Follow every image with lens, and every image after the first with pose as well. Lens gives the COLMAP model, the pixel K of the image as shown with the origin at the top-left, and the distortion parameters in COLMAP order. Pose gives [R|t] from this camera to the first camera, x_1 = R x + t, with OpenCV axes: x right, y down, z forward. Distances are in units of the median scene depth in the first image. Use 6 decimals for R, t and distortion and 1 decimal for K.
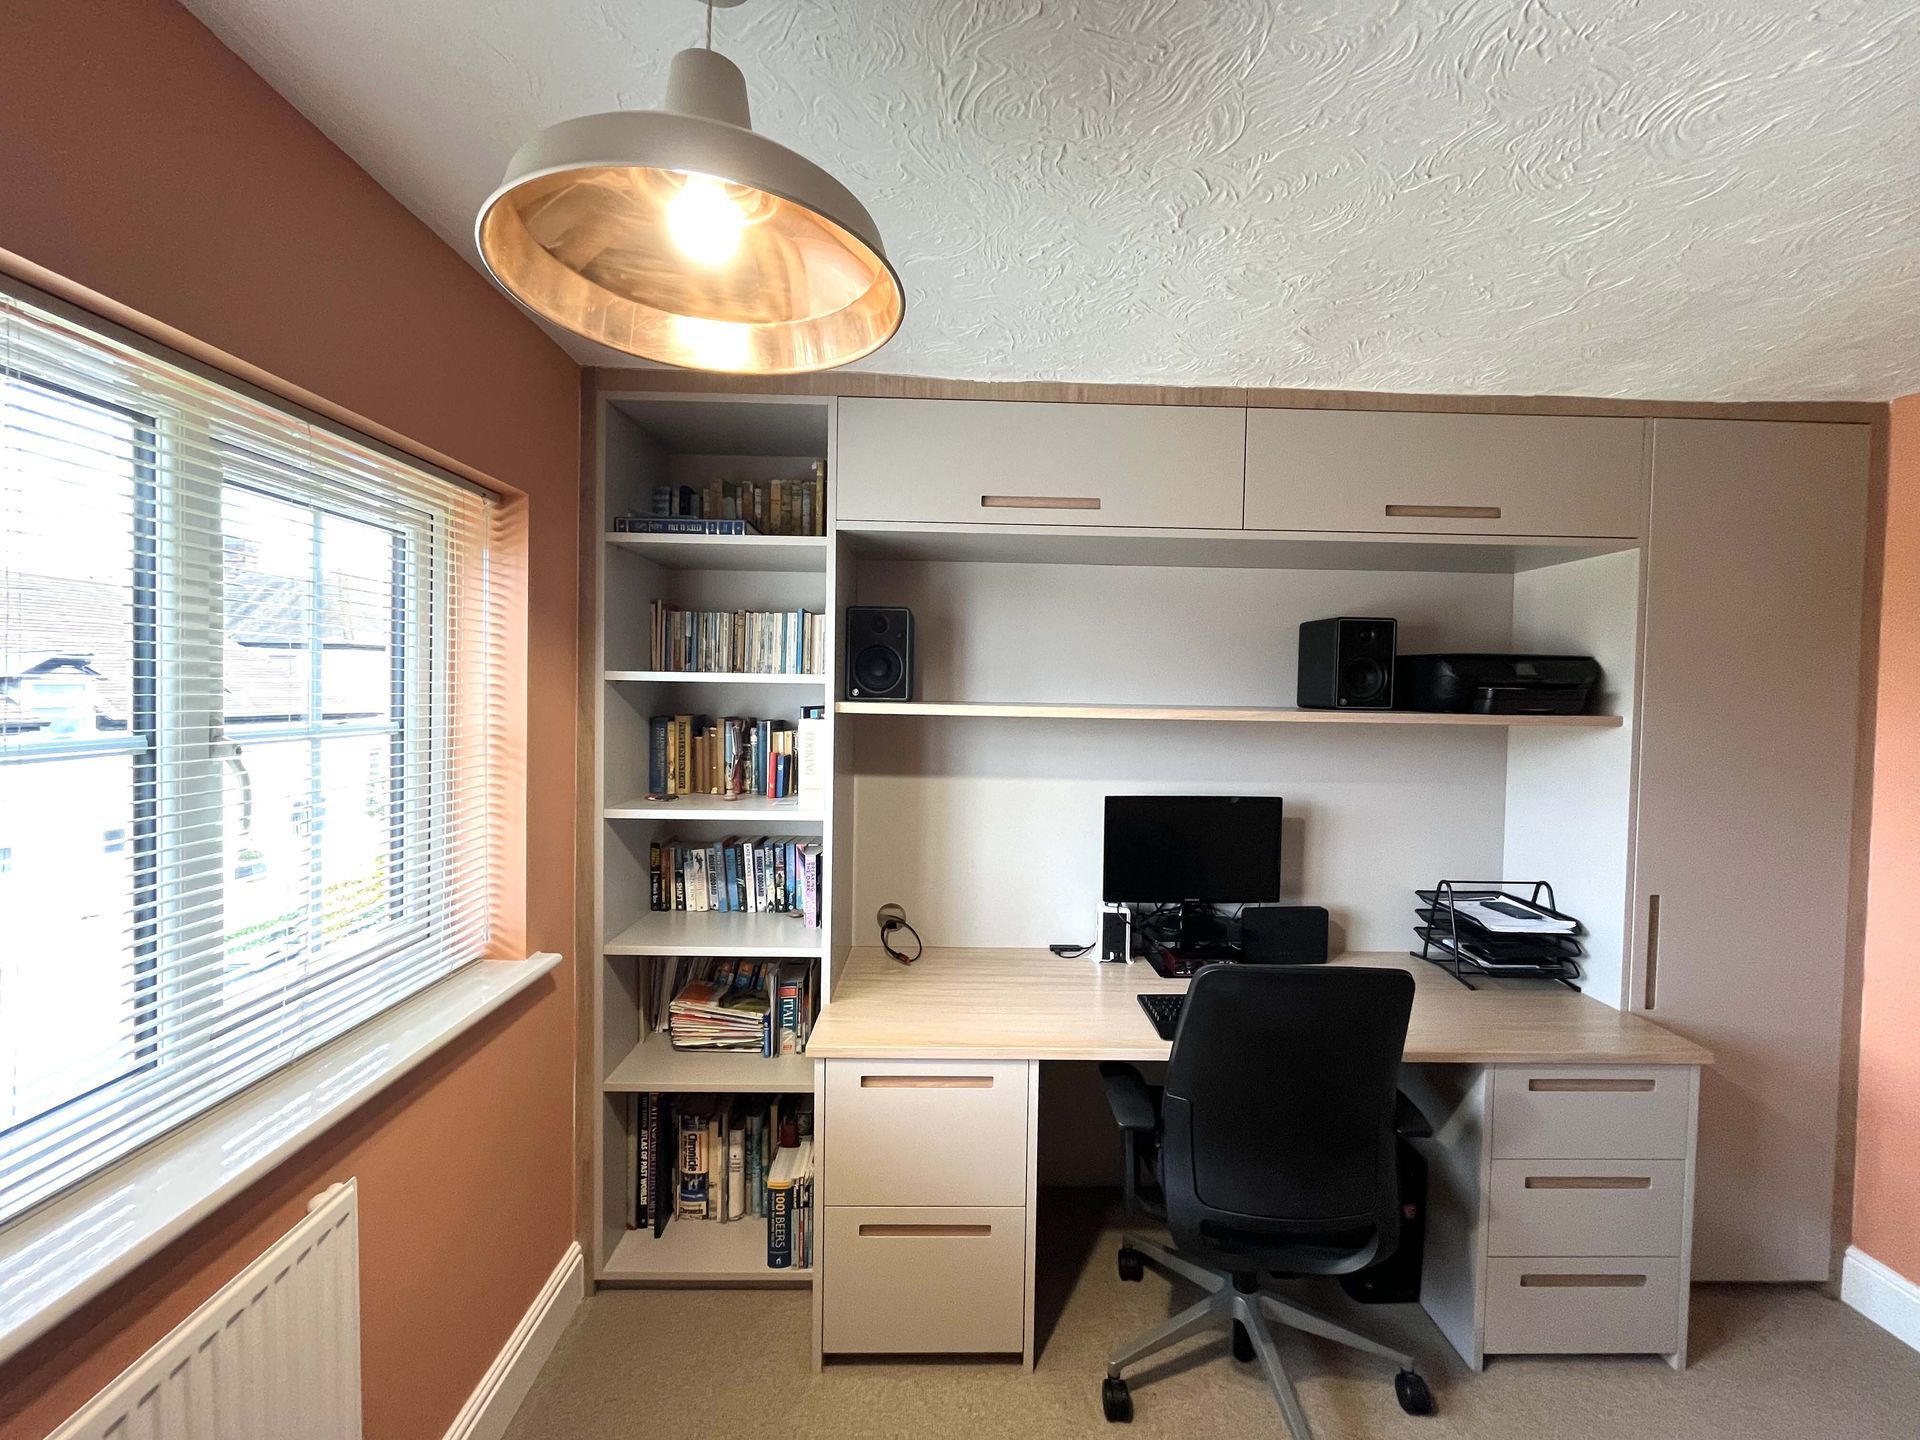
lens RADIAL K [[773.6, 0, 963.0], [0, 773.6, 717.2], [0, 0, 1]] dist [0.003249, 0.000623]
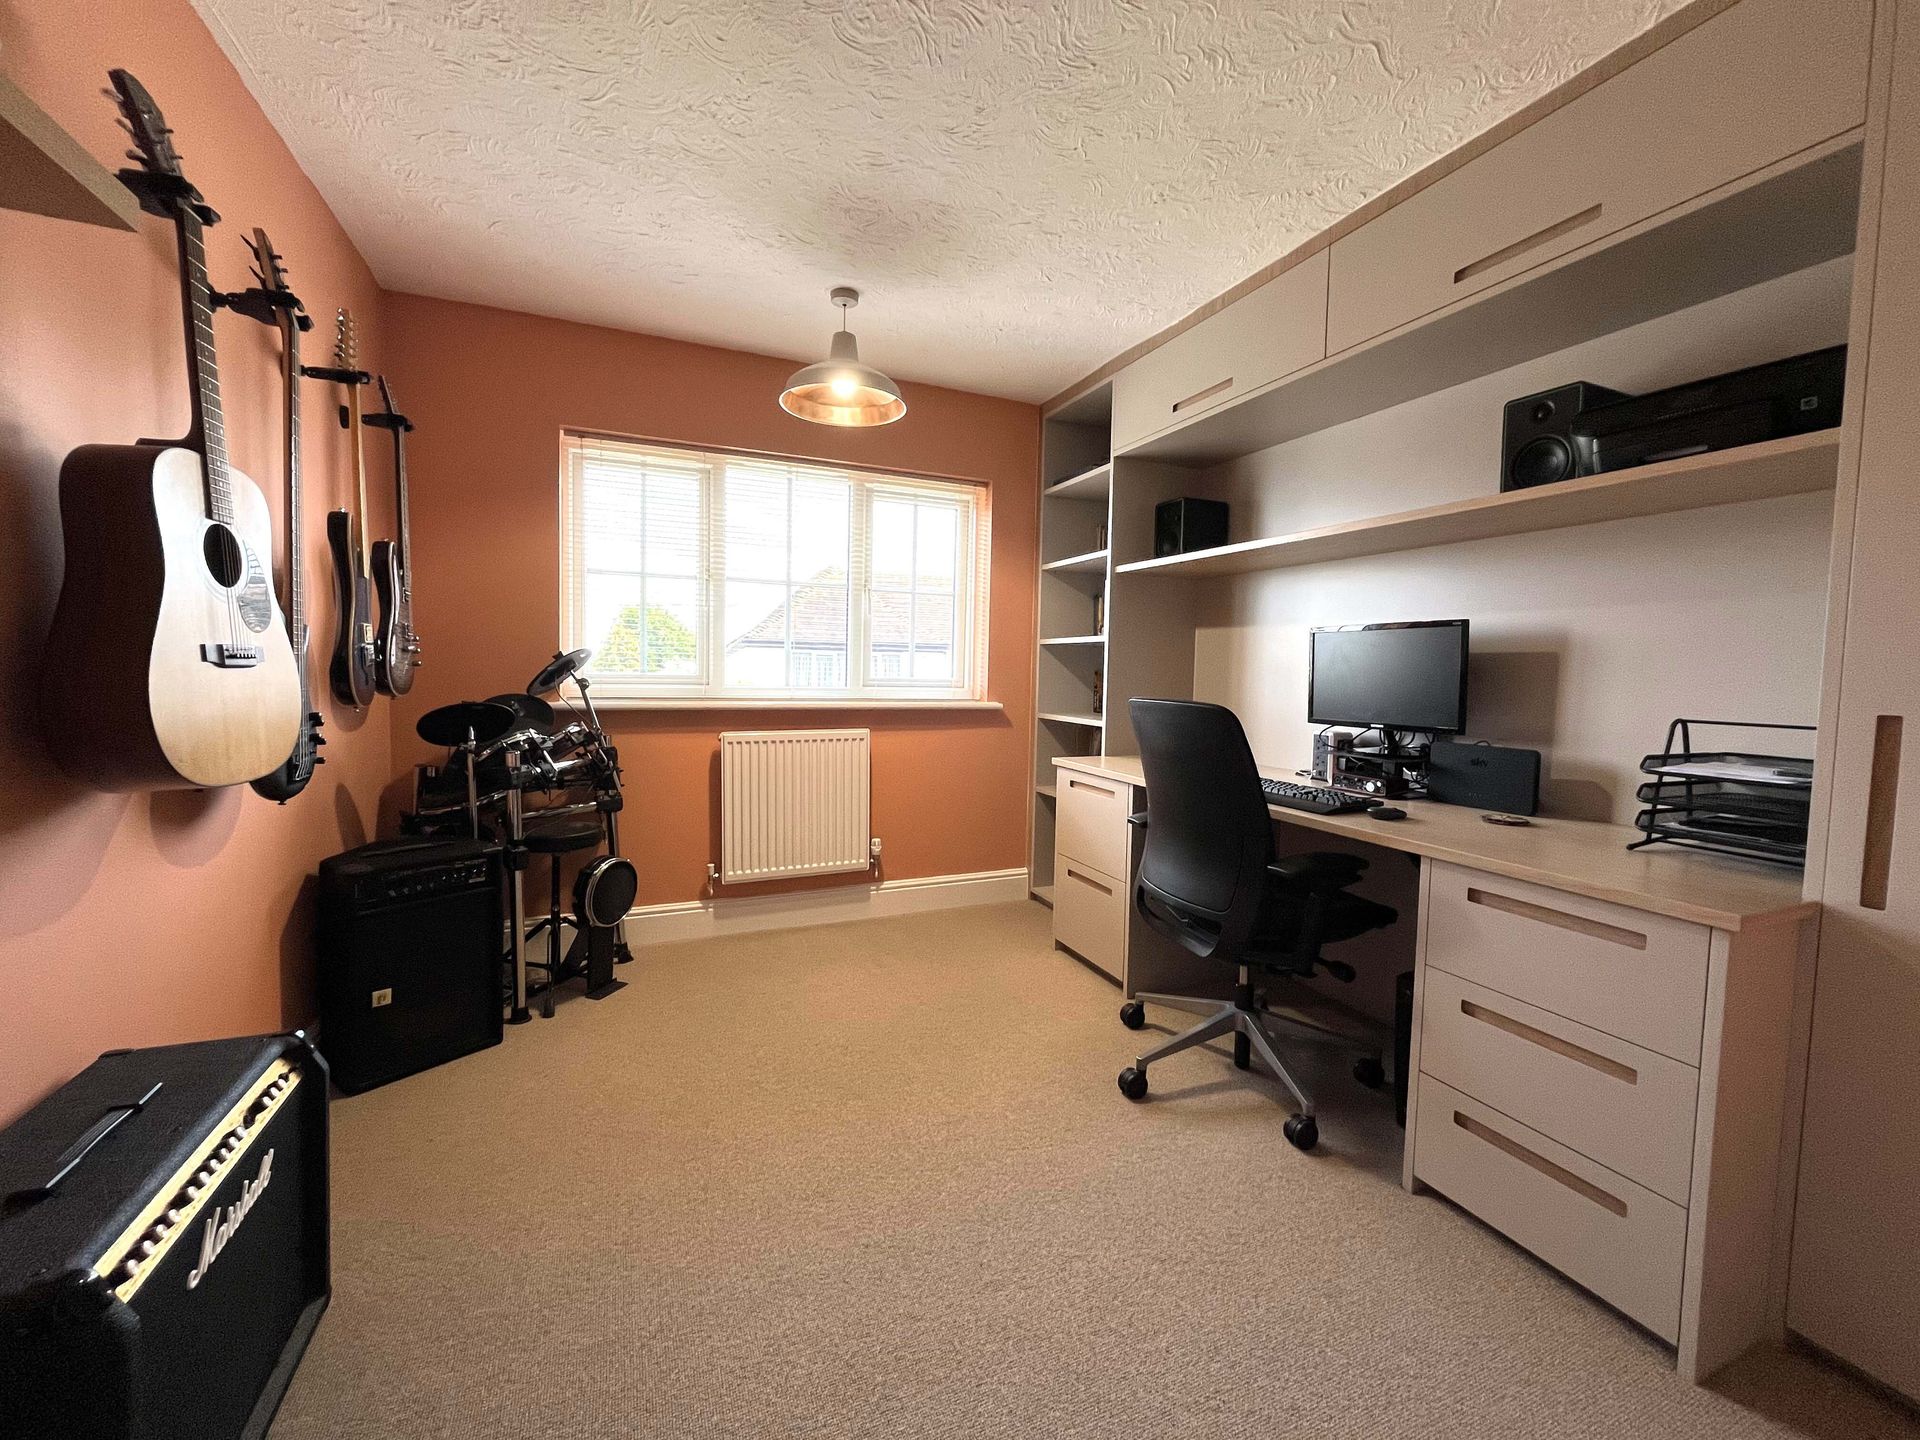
lens RADIAL K [[773.6, 0, 964.6], [0, 773.6, 717.0], [0, 0, 1]] dist [0.003249, 0.000623]
pose [[0.373790, 0.050736, -0.926125, 1.233552], [-0.053298, 0.998028, 0.033163, 0.260626], [0.925981, 0.036965, 0.375757, 0.133010]]
